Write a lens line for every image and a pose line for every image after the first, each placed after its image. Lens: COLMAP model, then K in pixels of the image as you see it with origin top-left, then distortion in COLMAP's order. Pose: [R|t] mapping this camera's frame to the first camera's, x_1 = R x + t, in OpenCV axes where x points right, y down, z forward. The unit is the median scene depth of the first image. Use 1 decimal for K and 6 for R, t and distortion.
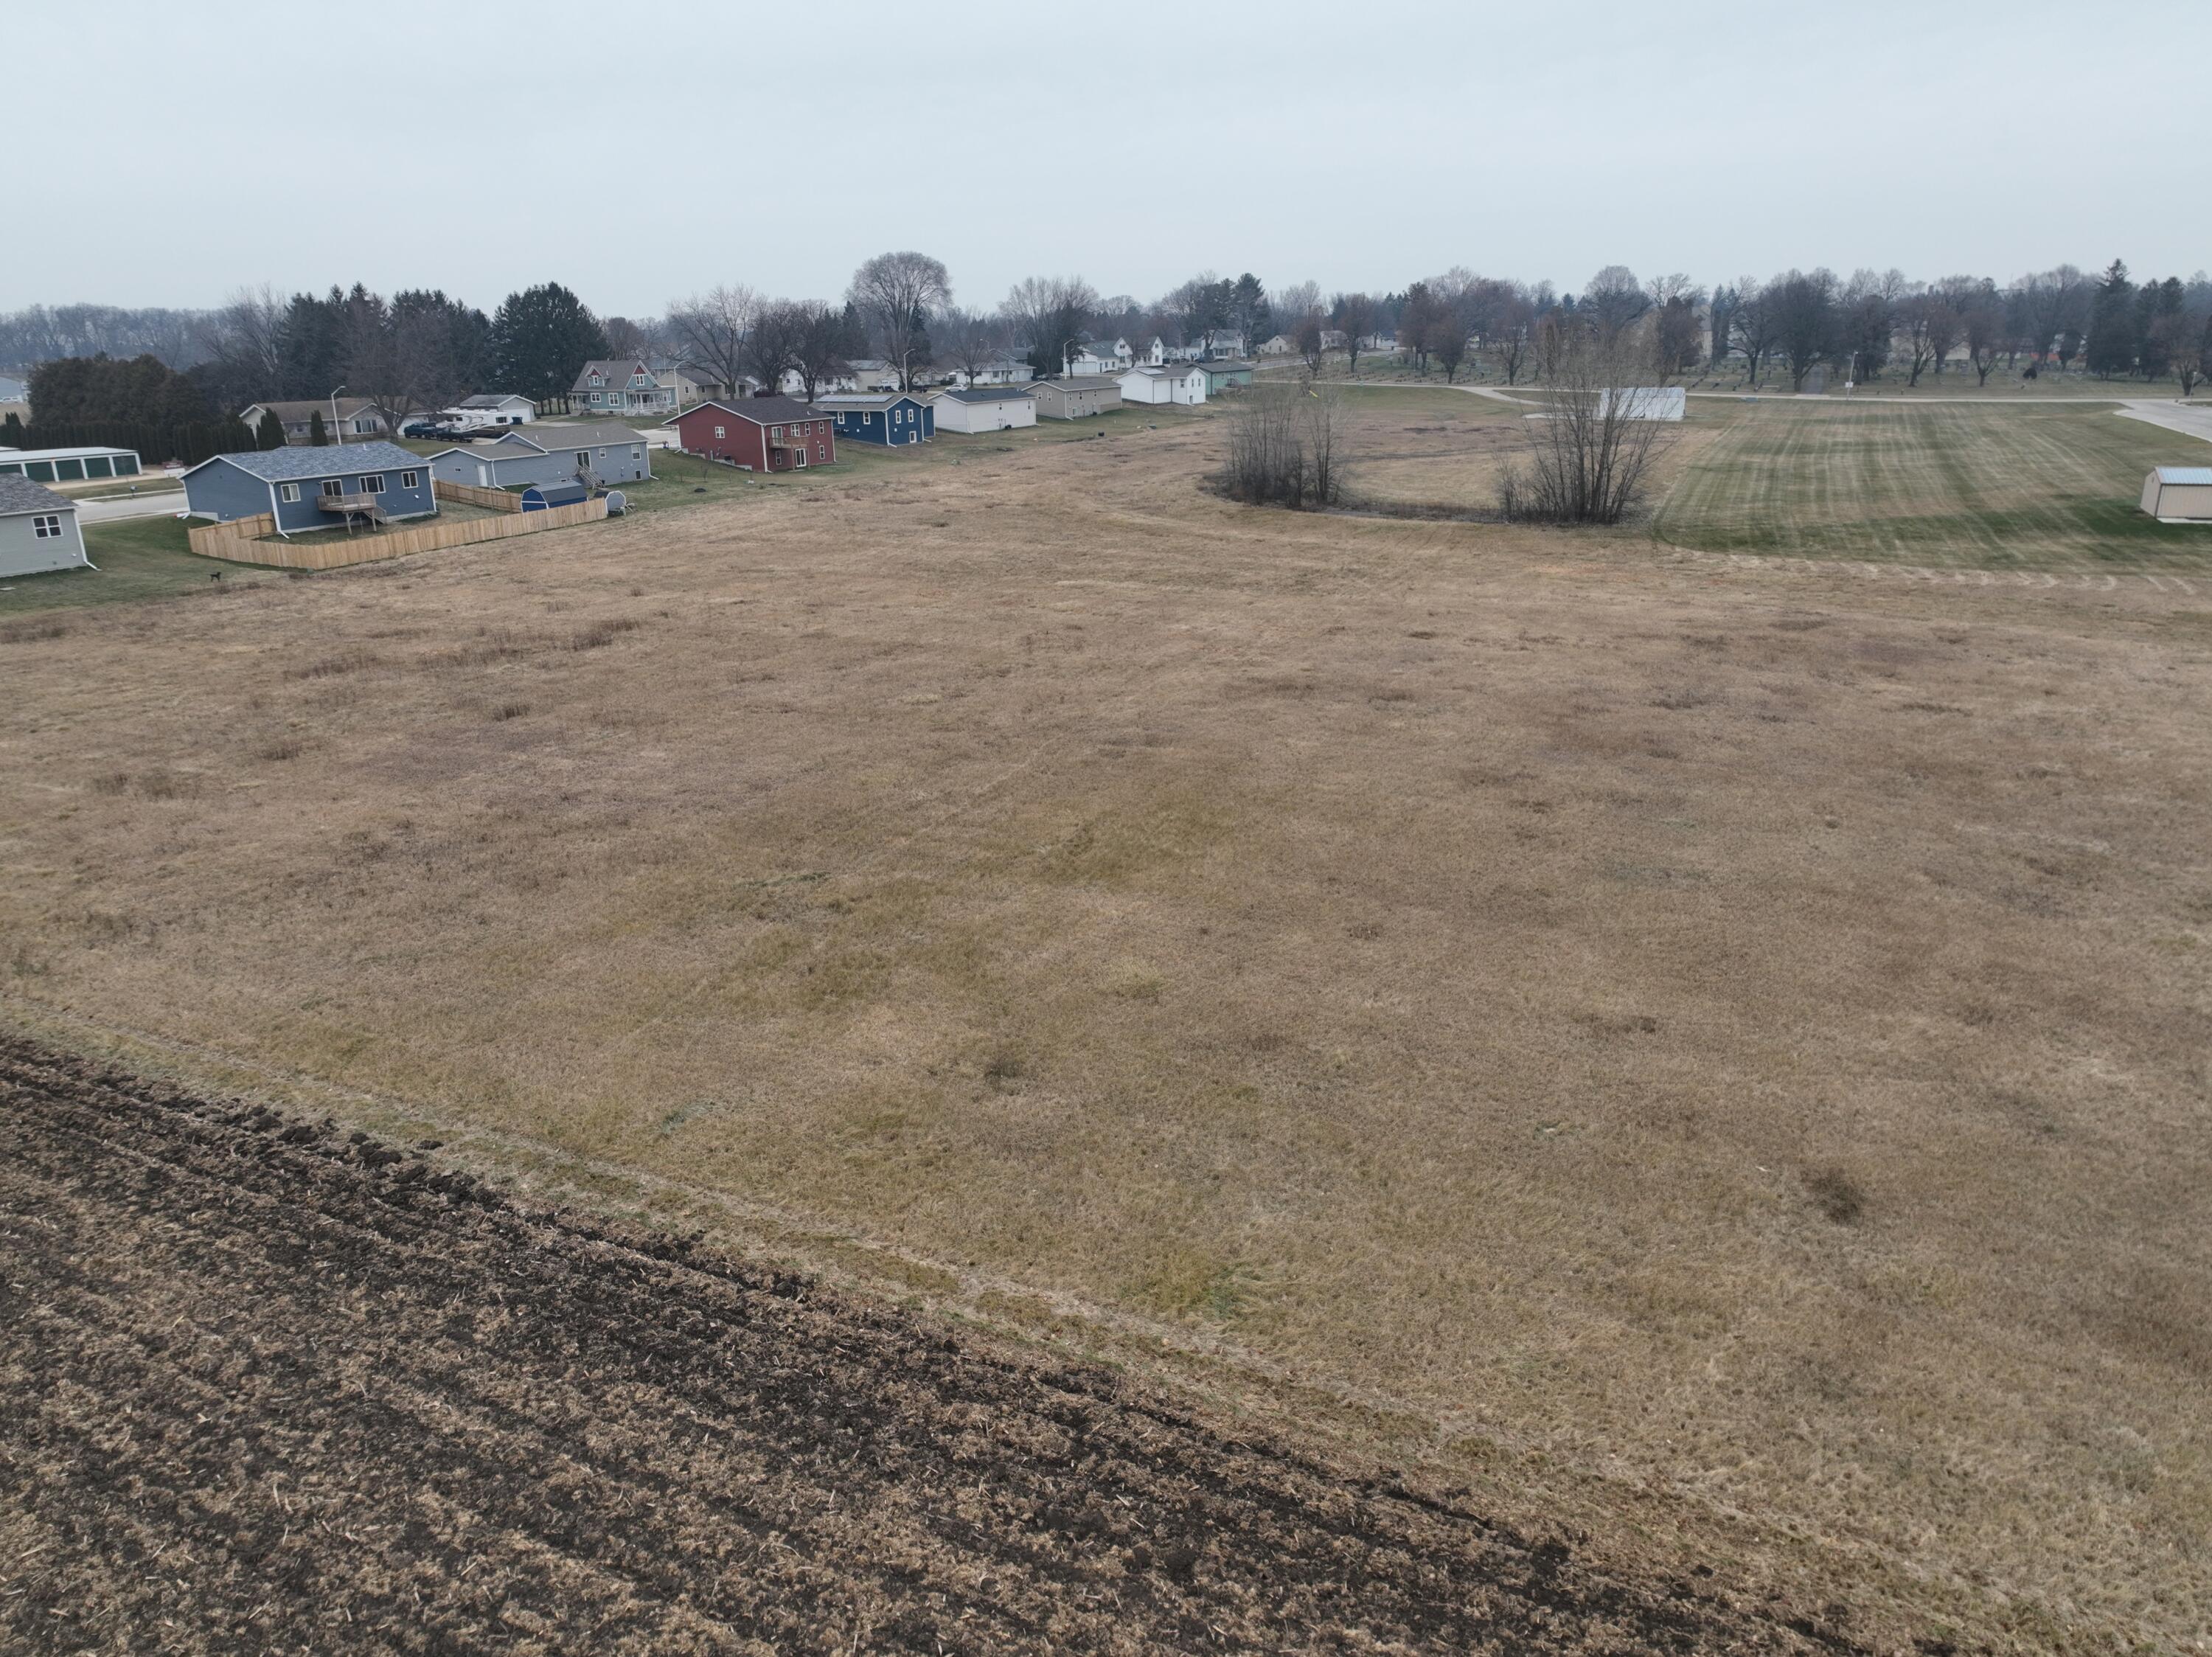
lens RADIAL K [[1567.5, 0, 1095.8], [0, 1567.5, 834.3], [0, 0, 1]] dist [-0.010554, 0.027003]
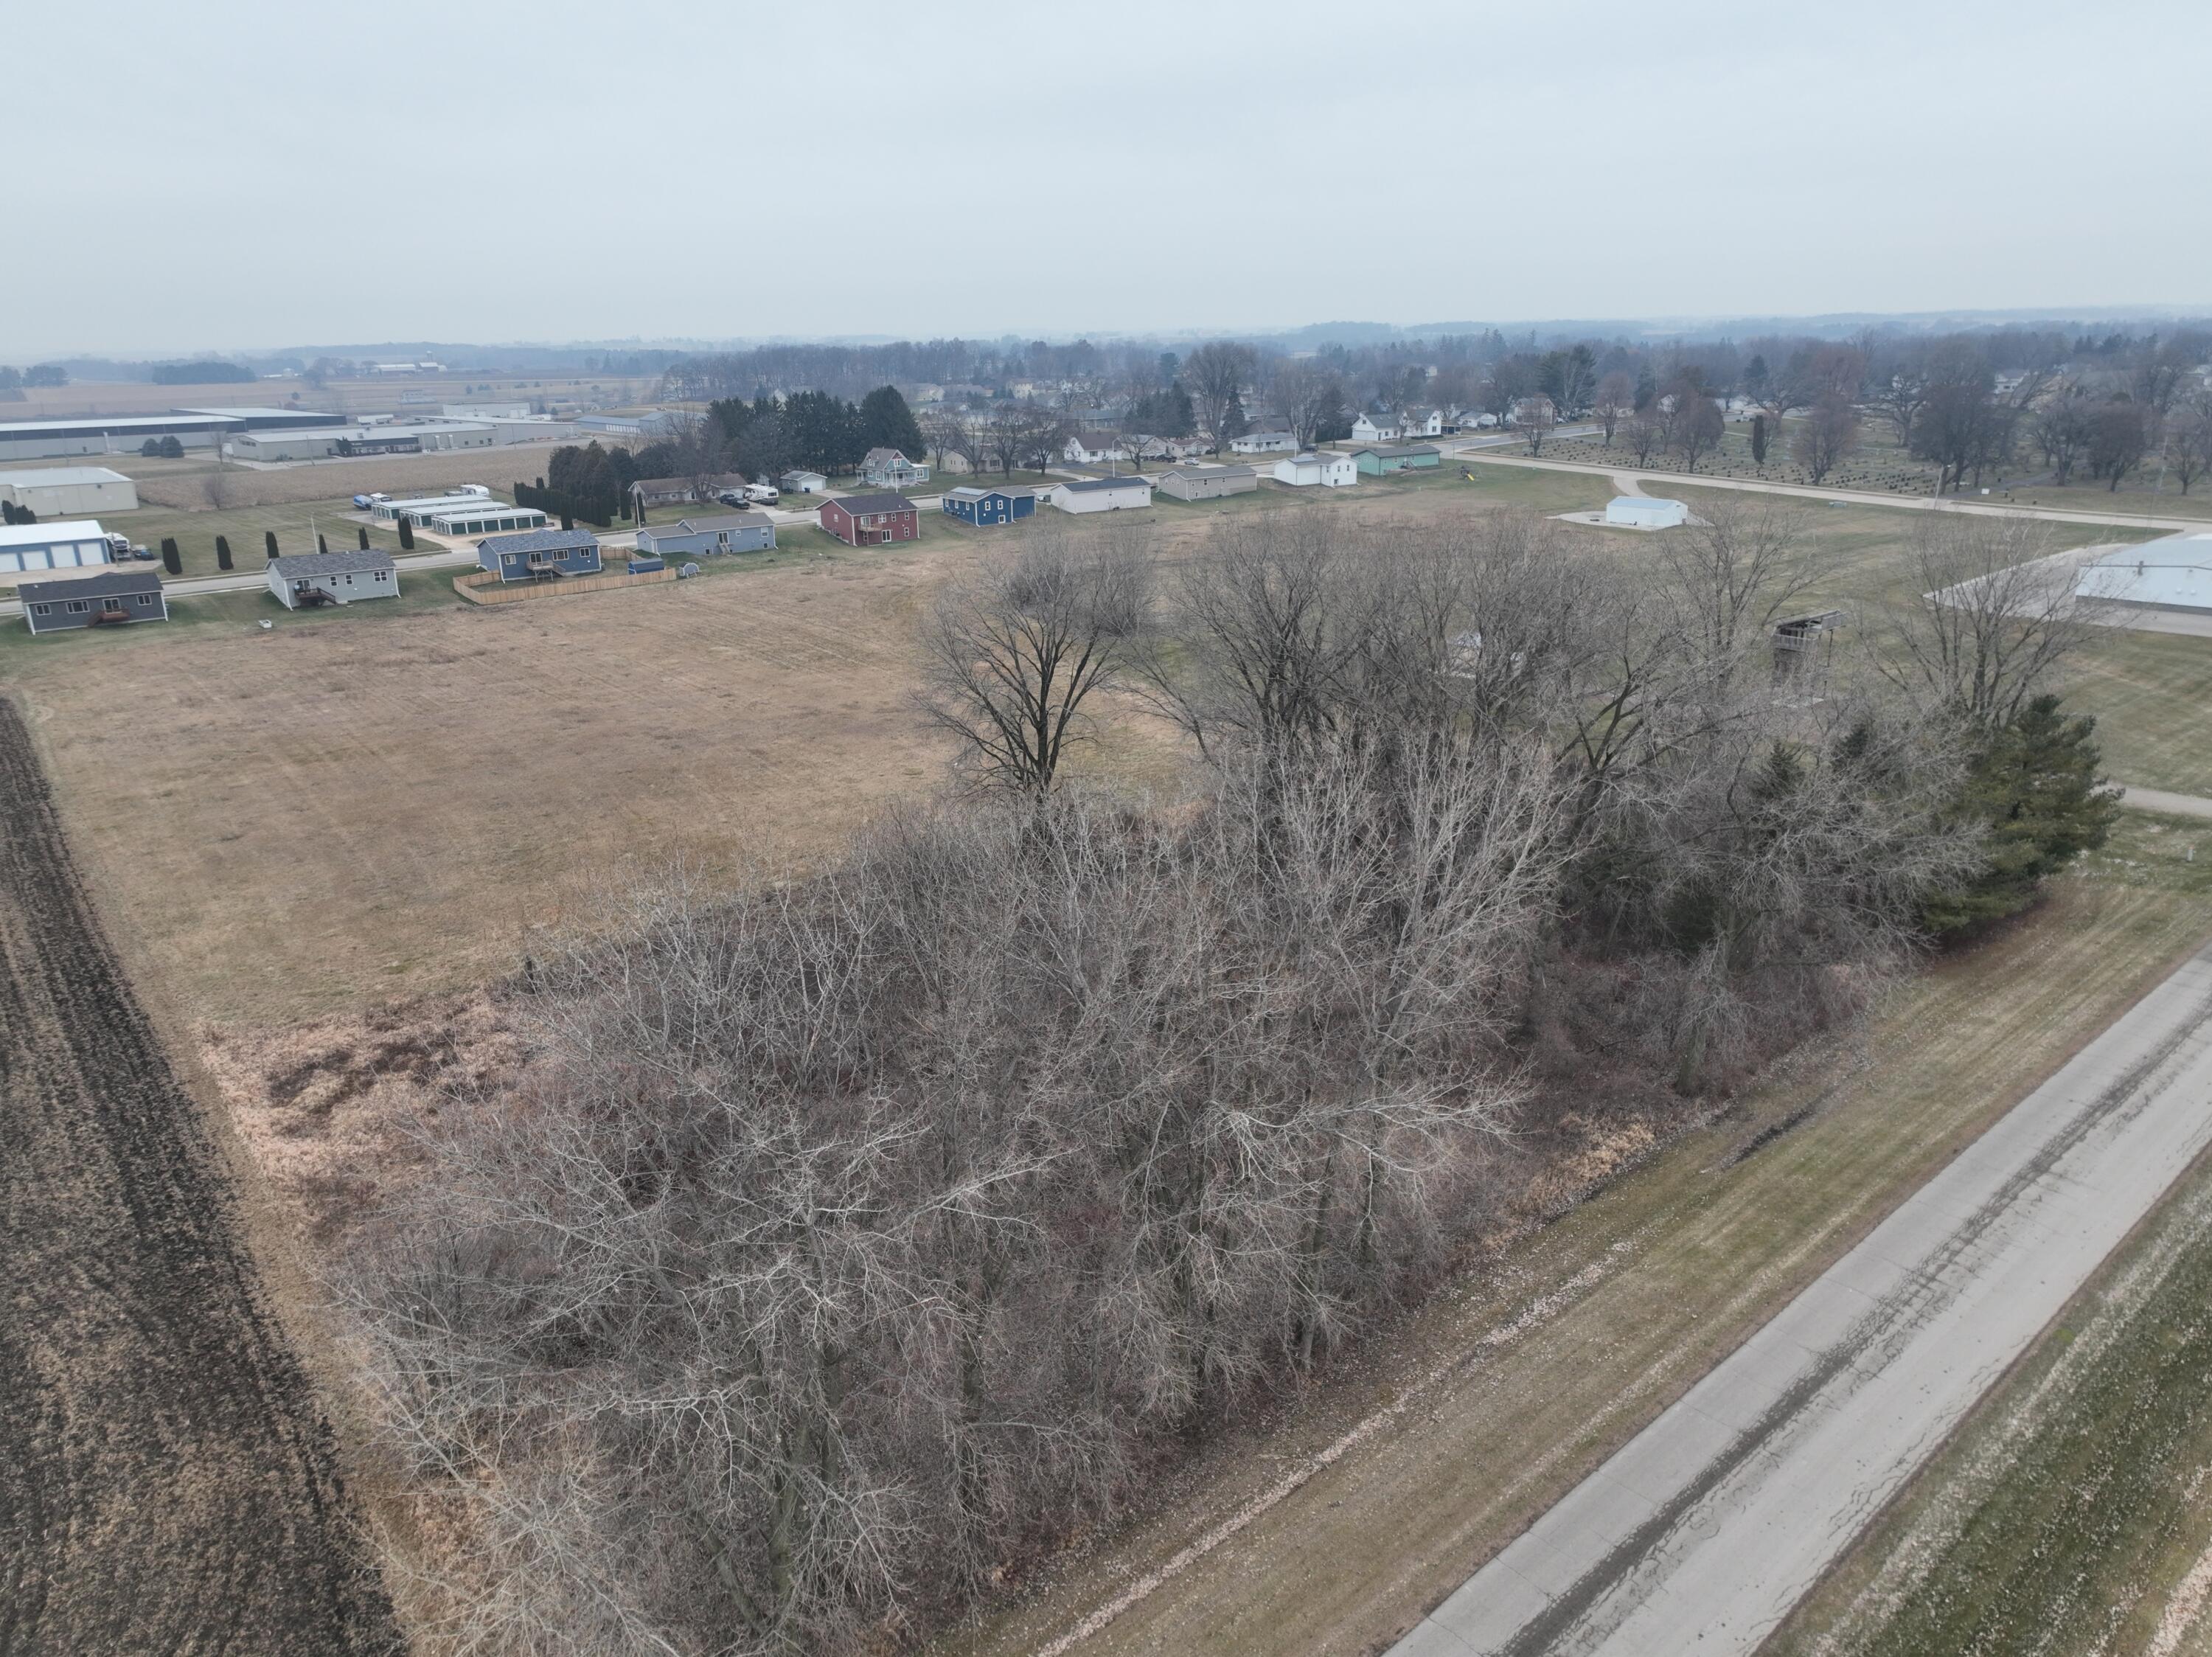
lens RADIAL K [[1523.7, 0, 1095.6], [0, 1523.7, 882.0], [0, 0, 1]] dist [0.013071, 0.006847]
pose [[0.895182, 0.154241, -0.418162, 1.097803], [-0.134559, 0.987959, 0.076357, -0.073126], [0.424904, -0.012086, 0.905158, -0.454614]]
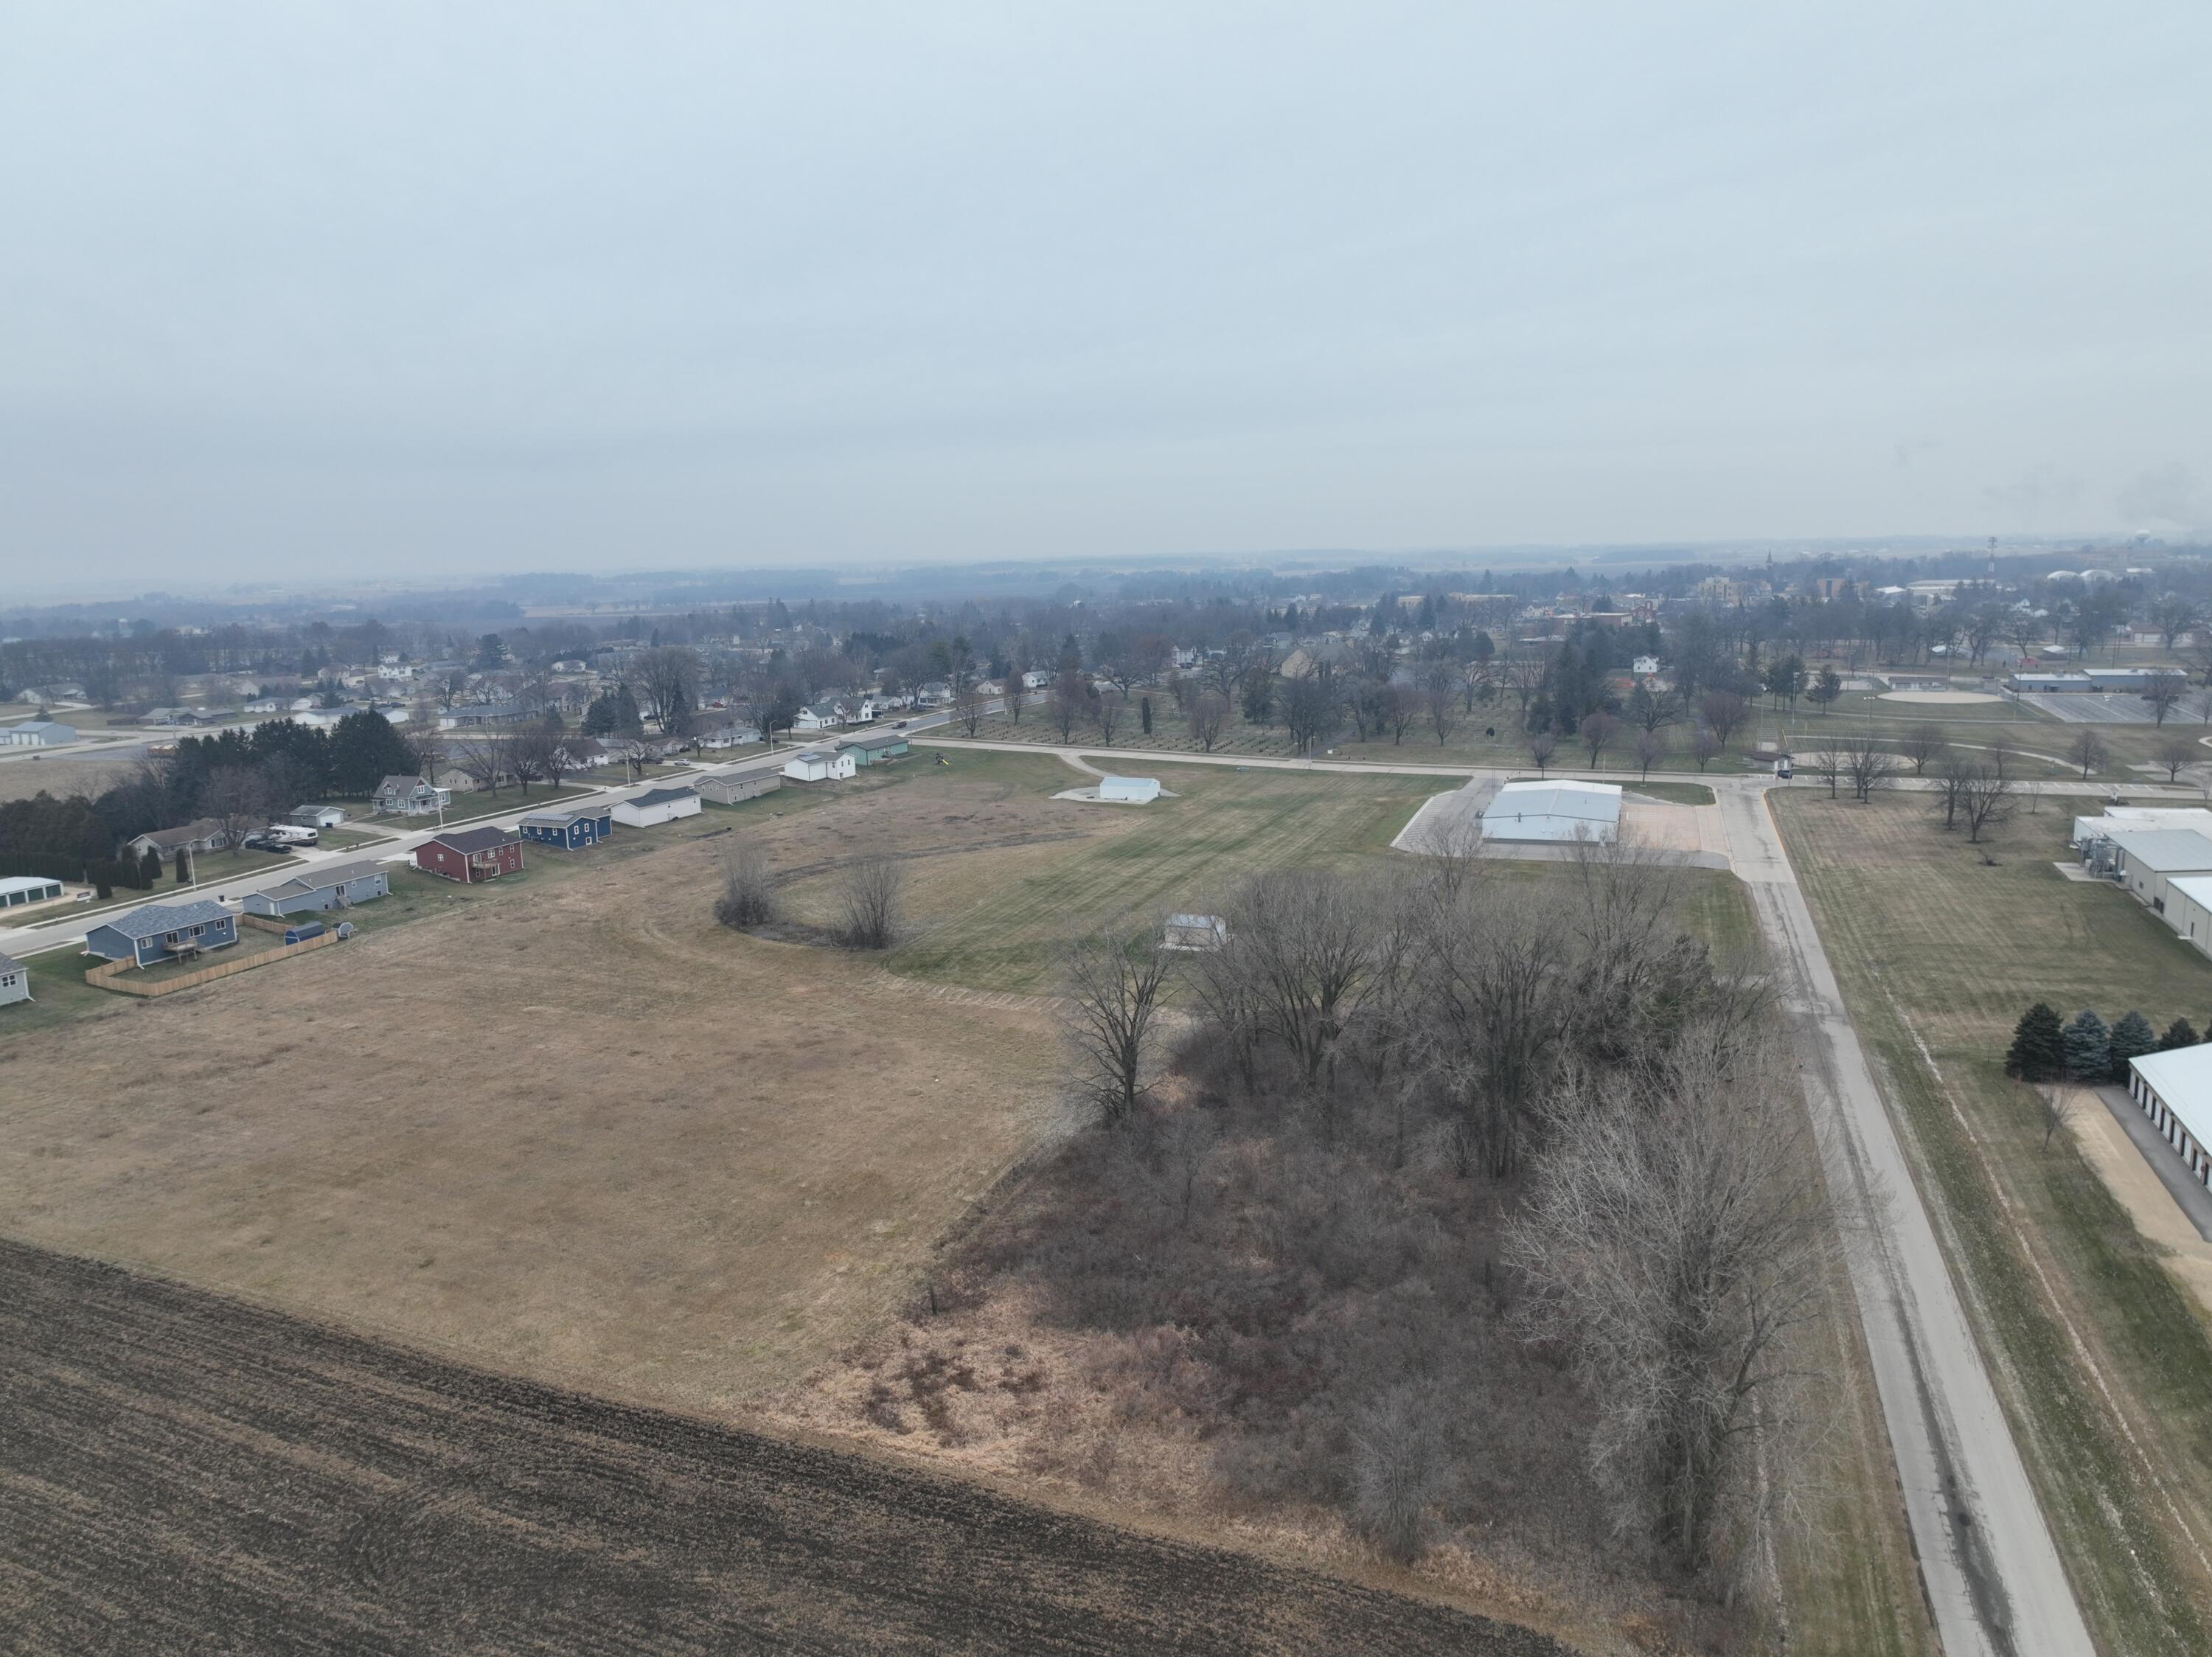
lens RADIAL K [[1567.5, 0, 1095.8], [0, 1567.5, 834.3], [0, 0, 1]] dist [-0.010554, 0.027003]
pose [[0.999020, -0.014947, 0.041663, 0.560975], [0.020314, 0.991105, -0.131526, -0.092114], [-0.039326, 0.132244, 0.990437, -0.941065]]
